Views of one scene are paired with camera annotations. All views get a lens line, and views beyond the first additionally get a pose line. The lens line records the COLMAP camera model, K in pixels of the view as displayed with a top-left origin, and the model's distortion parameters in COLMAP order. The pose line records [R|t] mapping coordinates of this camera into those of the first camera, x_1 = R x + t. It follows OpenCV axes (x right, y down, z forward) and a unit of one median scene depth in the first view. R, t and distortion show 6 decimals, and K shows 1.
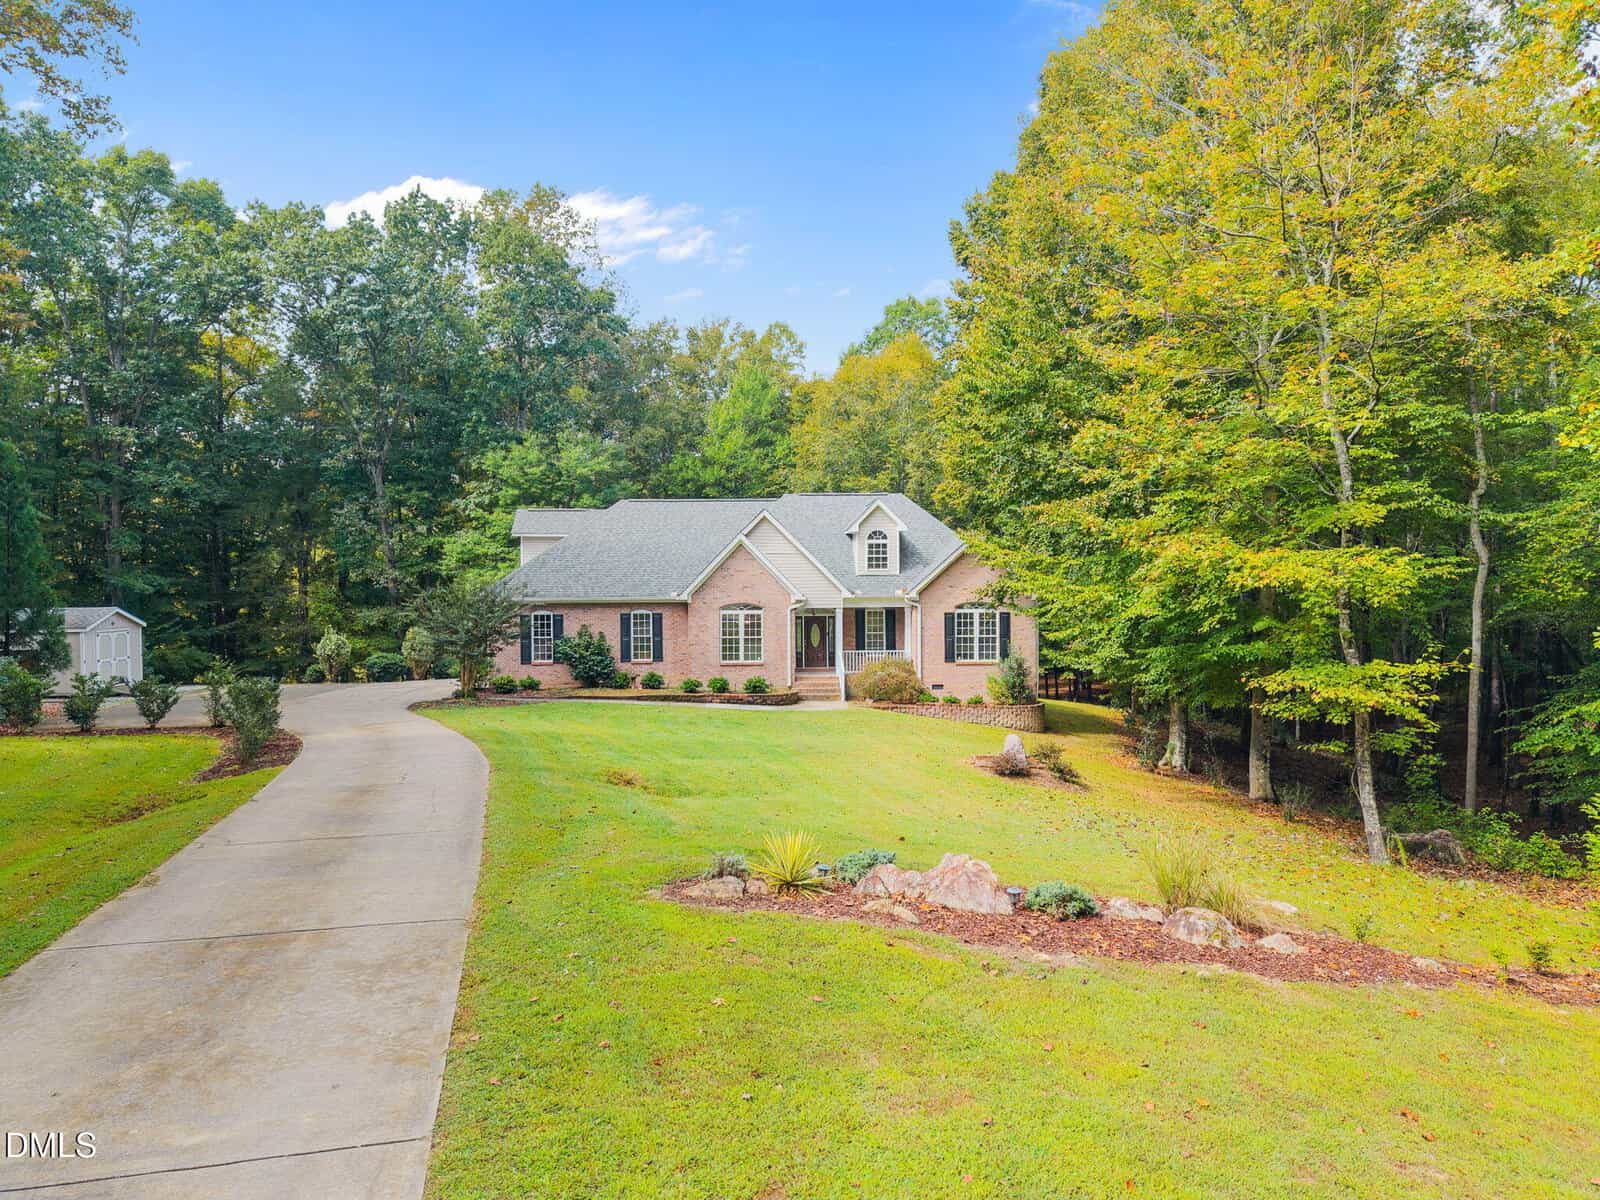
lens RADIAL K [[1077.2, 0, 802.4], [0, 1077.2, 608.2], [0, 0, 1]] dist [0.037581, -0.023658]
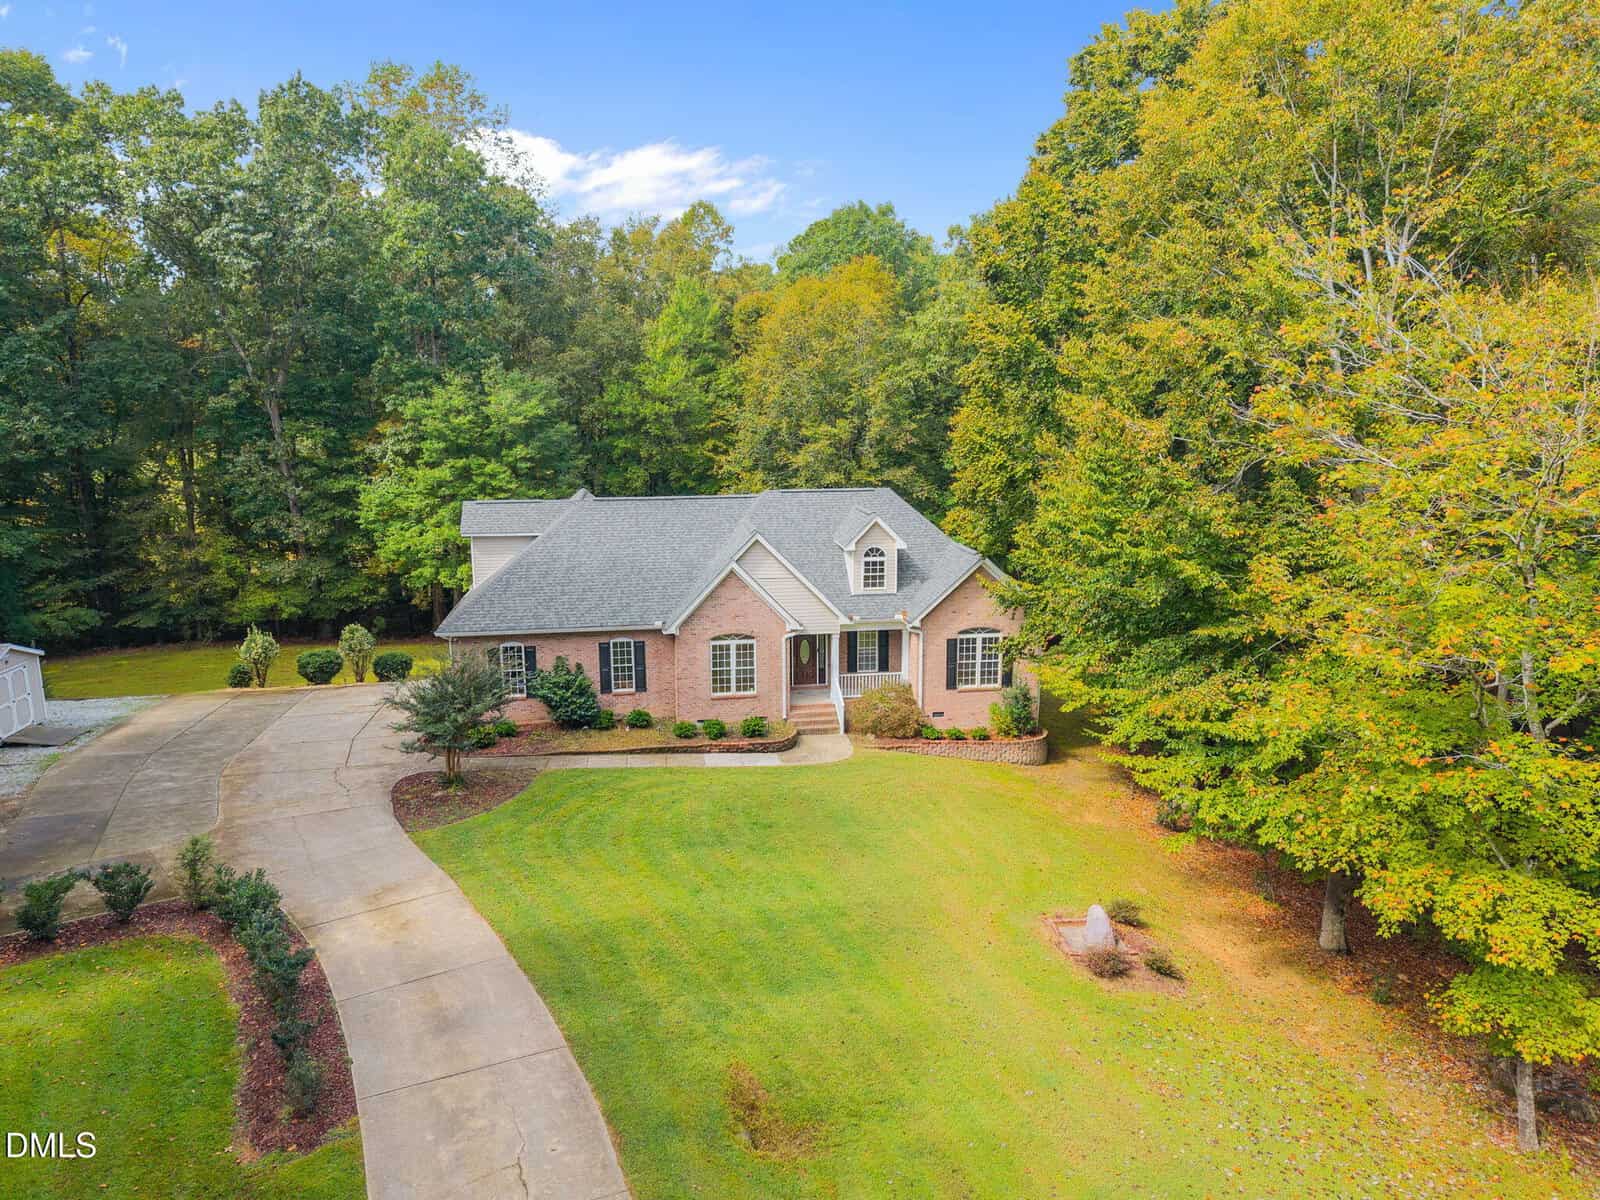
lens RADIAL K [[1077.2, 0, 800.5], [0, 1077.2, 601.0], [0, 0, 1]] dist [0.037581, -0.023658]
pose [[0.994110, -0.020440, 0.106428, -0.094541], [0.002503, 0.986122, 0.166006, -0.181933], [-0.108344, -0.164761, 0.980365, 0.084097]]
